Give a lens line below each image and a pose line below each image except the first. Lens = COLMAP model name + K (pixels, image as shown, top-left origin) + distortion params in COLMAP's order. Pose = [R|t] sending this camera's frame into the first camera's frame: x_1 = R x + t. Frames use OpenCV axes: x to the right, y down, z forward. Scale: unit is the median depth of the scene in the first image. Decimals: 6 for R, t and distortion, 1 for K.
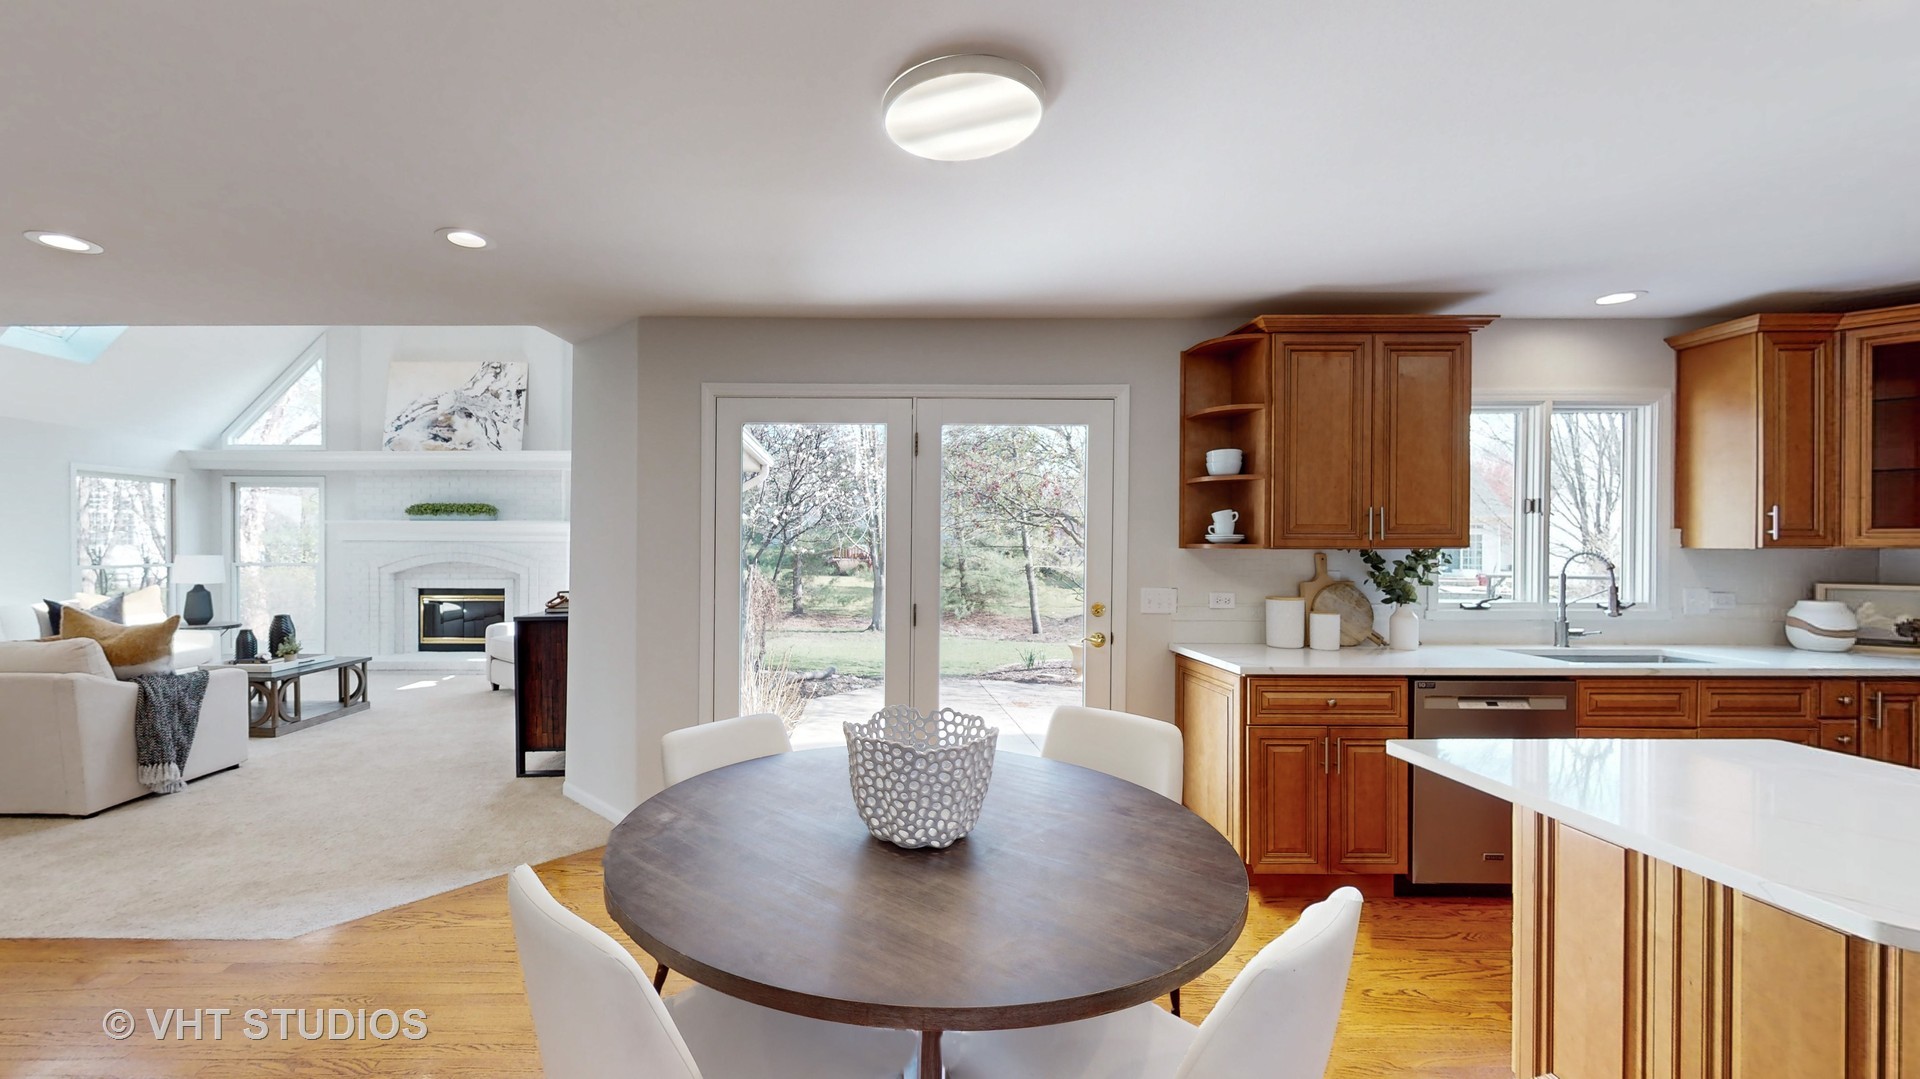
lens RADIAL K [[744.9, 0, 869.3], [0, 744.9, 549.0], [0, 0, 1]] dist [0.000866, -0.000168]
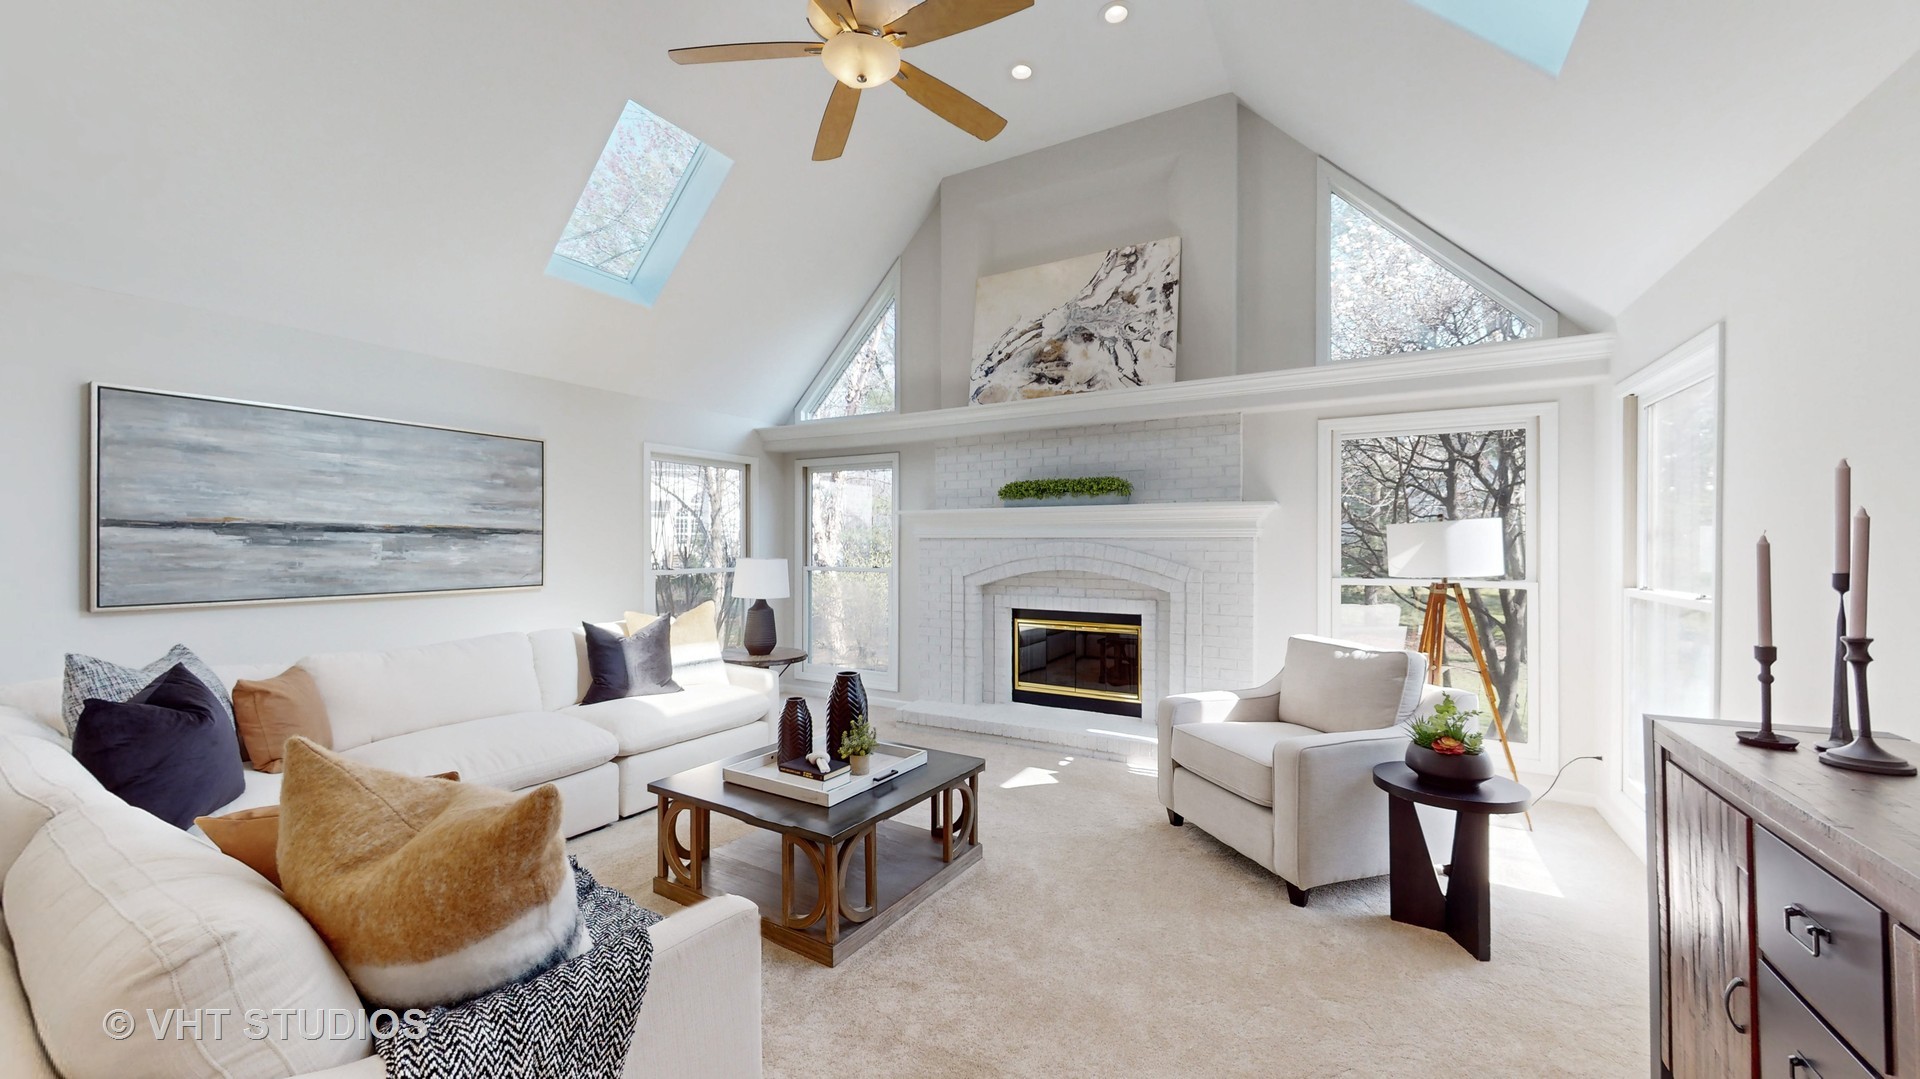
lens RADIAL K [[708.4, 0, 963.4], [0, 708.4, 544.8], [0, 0, 1]] dist [-0.000103, 0.000153]
pose [[0.867645, -0.000534, -0.497184, -0.383355], [-0.001081, 0.999995, -0.002960, -0.003469], [0.497183, 0.003106, 0.867640, 0.496792]]
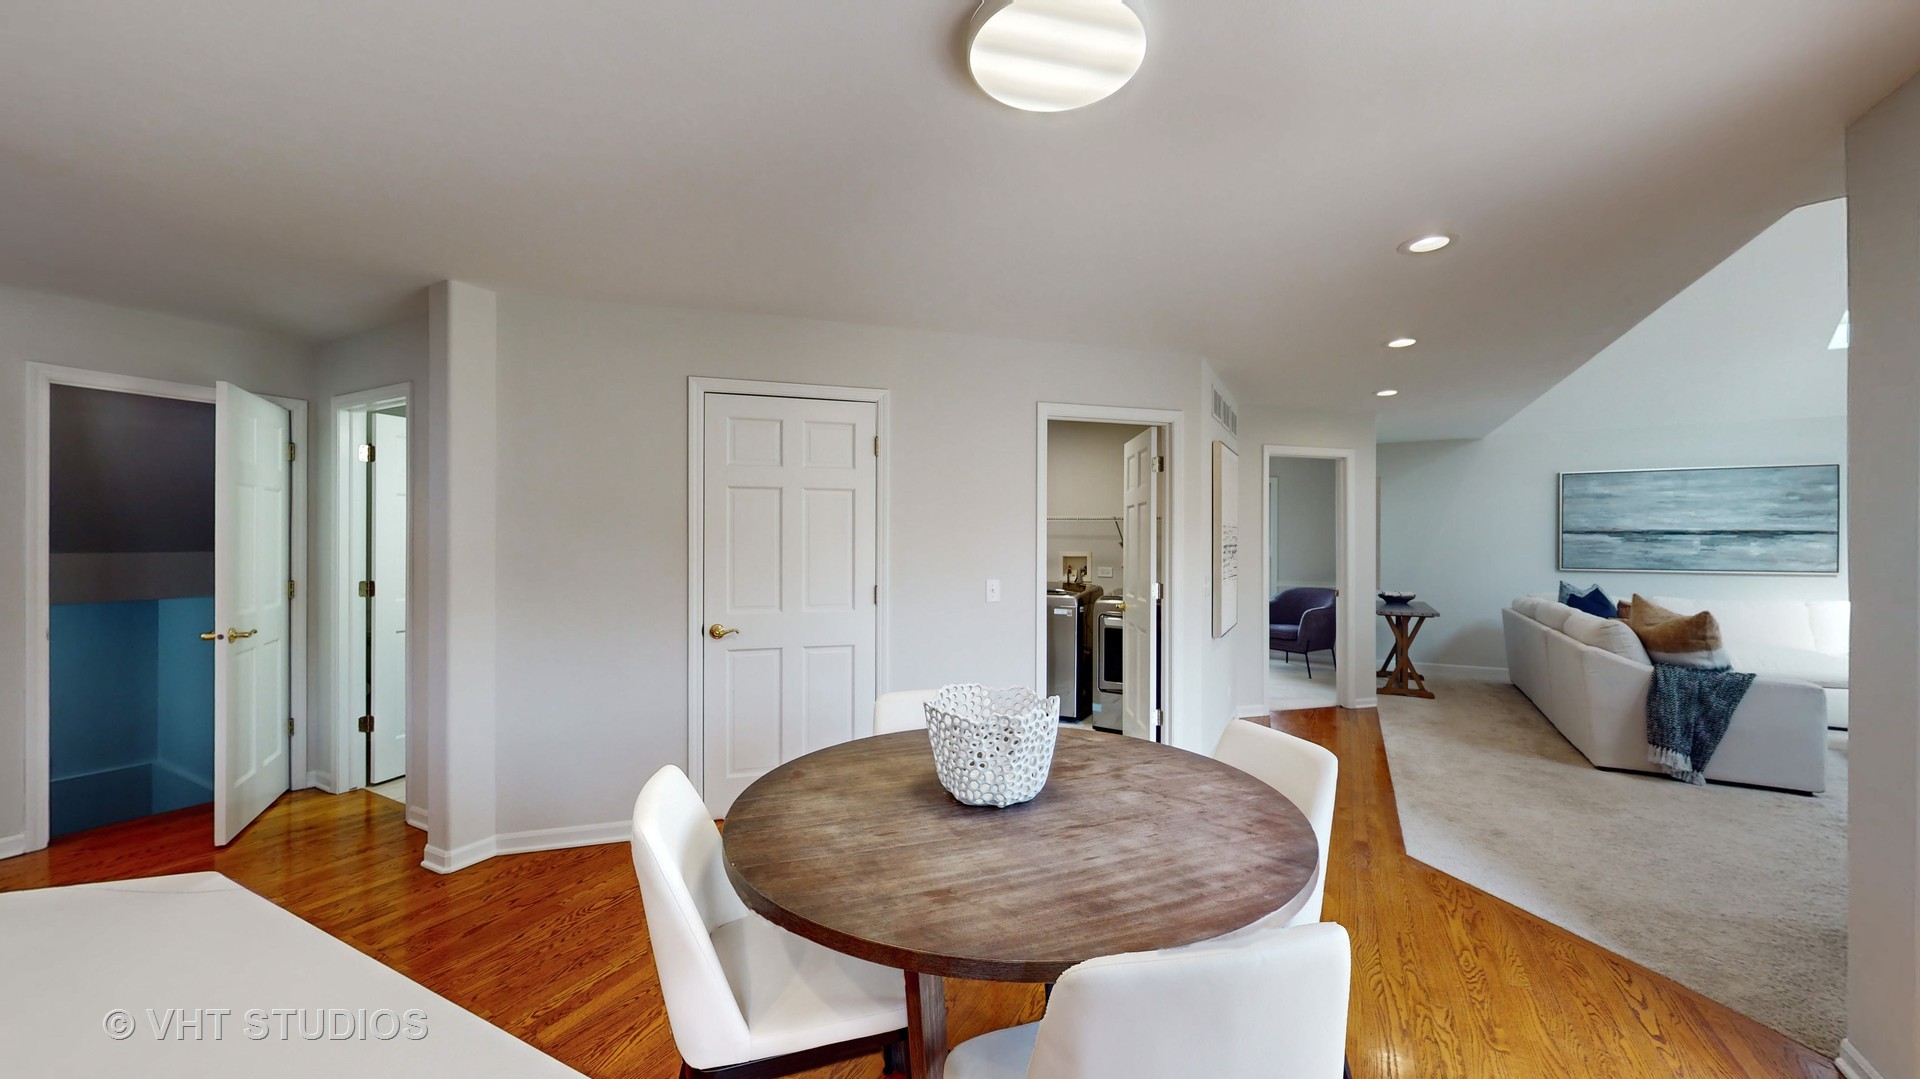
lens RADIAL K [[708.4, 0, 956.6], [0, 708.4, 542.3], [0, 0, 1]] dist [-0.000103, 0.000153]
pose [[-0.477755, -0.001123, -0.878492, 0.231837], [-0.005737, 0.999982, 0.001841, -0.000289], [0.878474, 0.005920, -0.477753, 0.336640]]
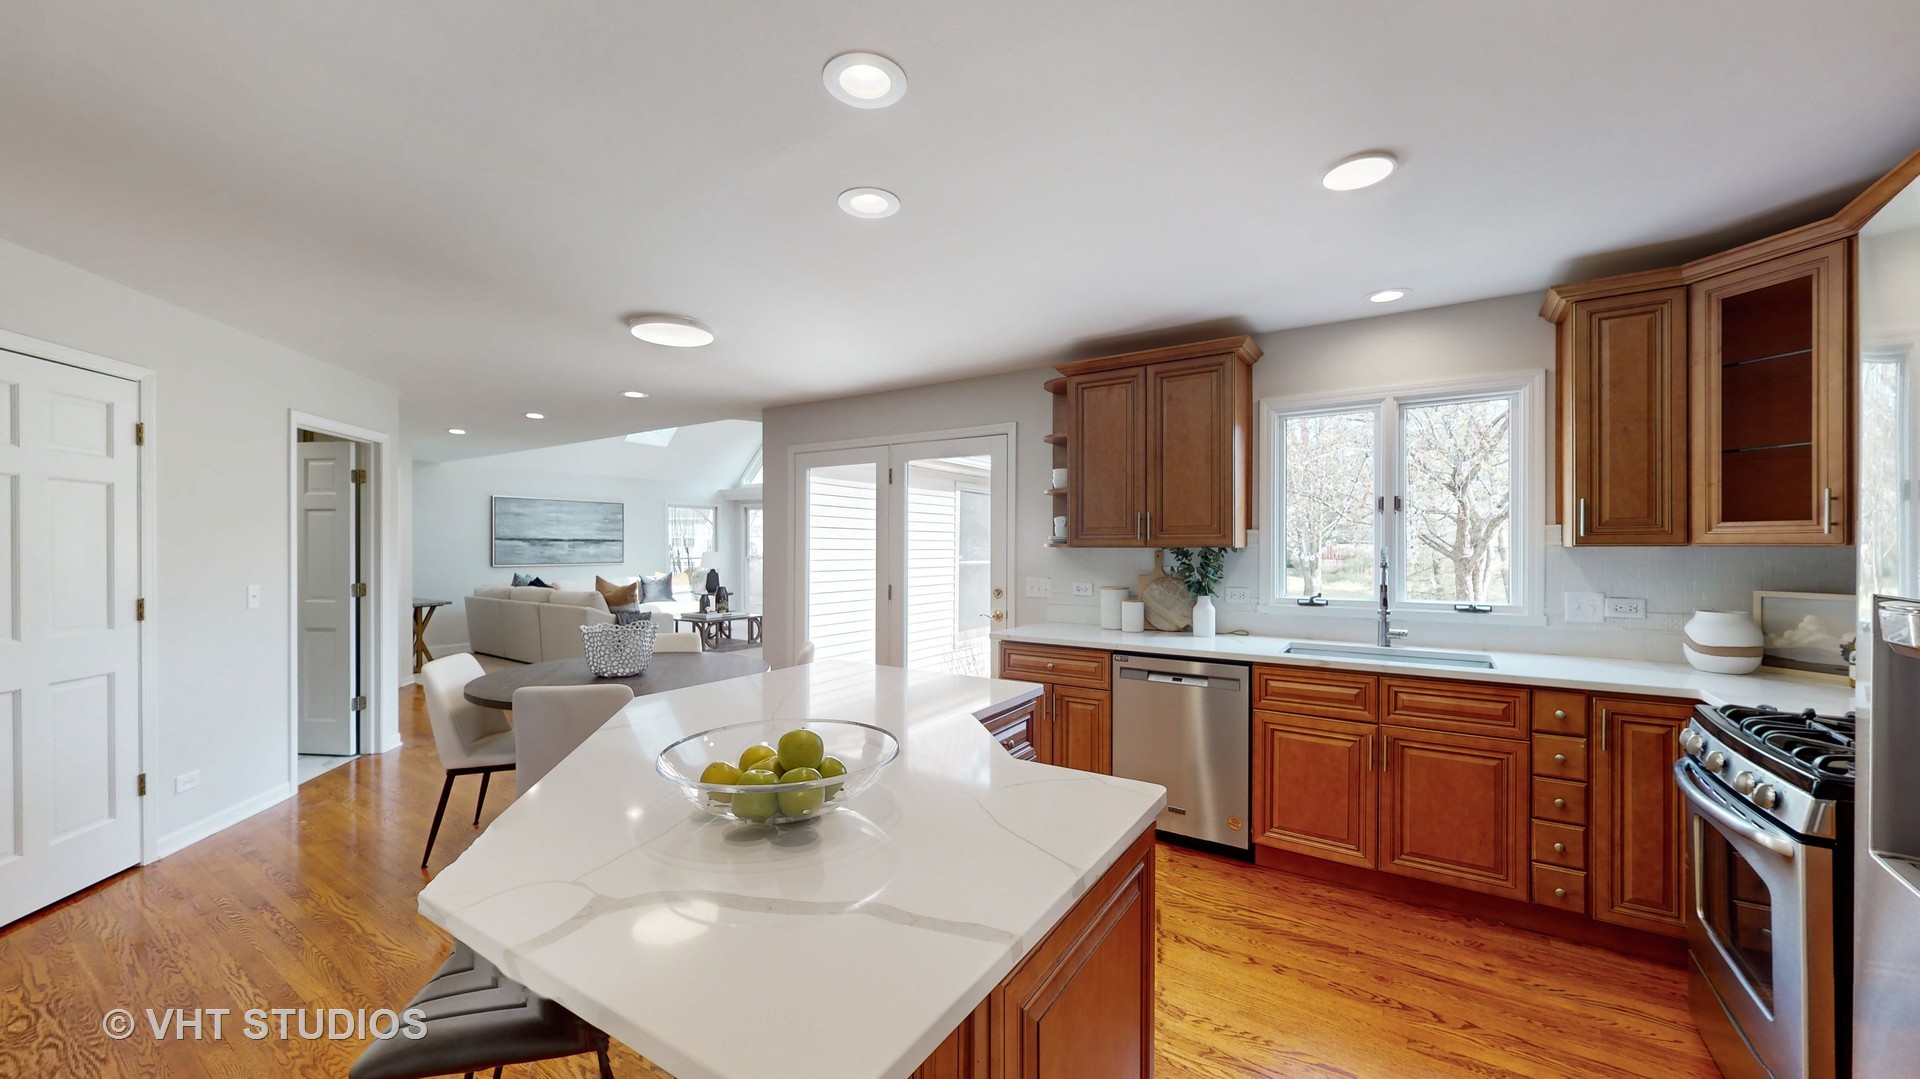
lens RADIAL K [[708.4, 0, 967.0], [0, 708.4, 543.6], [0, 0, 1]] dist [-0.000103, 0.000153]
pose [[0.839506, -0.003421, -0.543340, 0.468850], [-0.000735, 0.999972, -0.007433, 0.001375], [0.543350, 0.006639, 0.839480, -0.045425]]
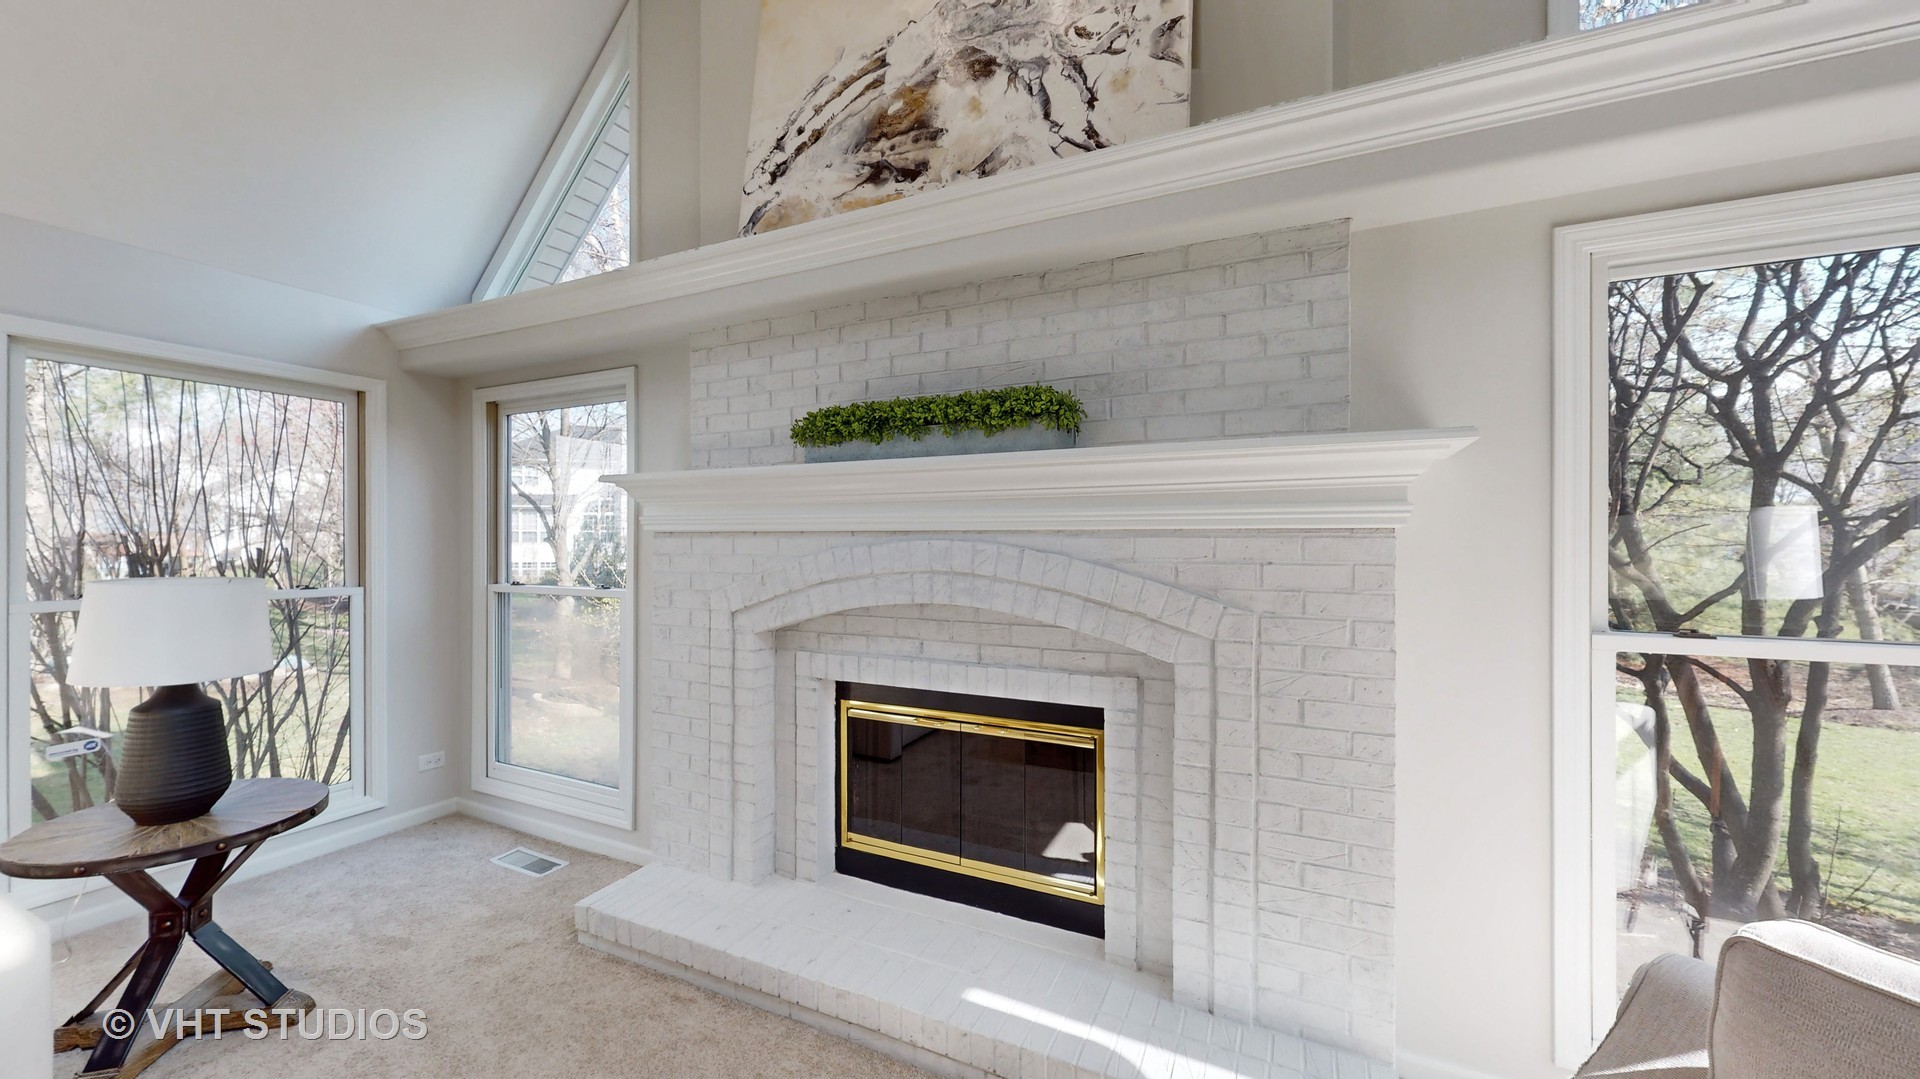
lens RADIAL K [[708.4, 0, 959.0], [0, 708.4, 543.2], [0, 0, 1]] dist [-0.000103, 0.000153]
pose [[0.898656, 0.000326, -0.438654, -0.498602], [-0.001170, 0.999998, -0.001654, -0.006730], [0.438652, 0.002000, 0.898655, 0.882440]]
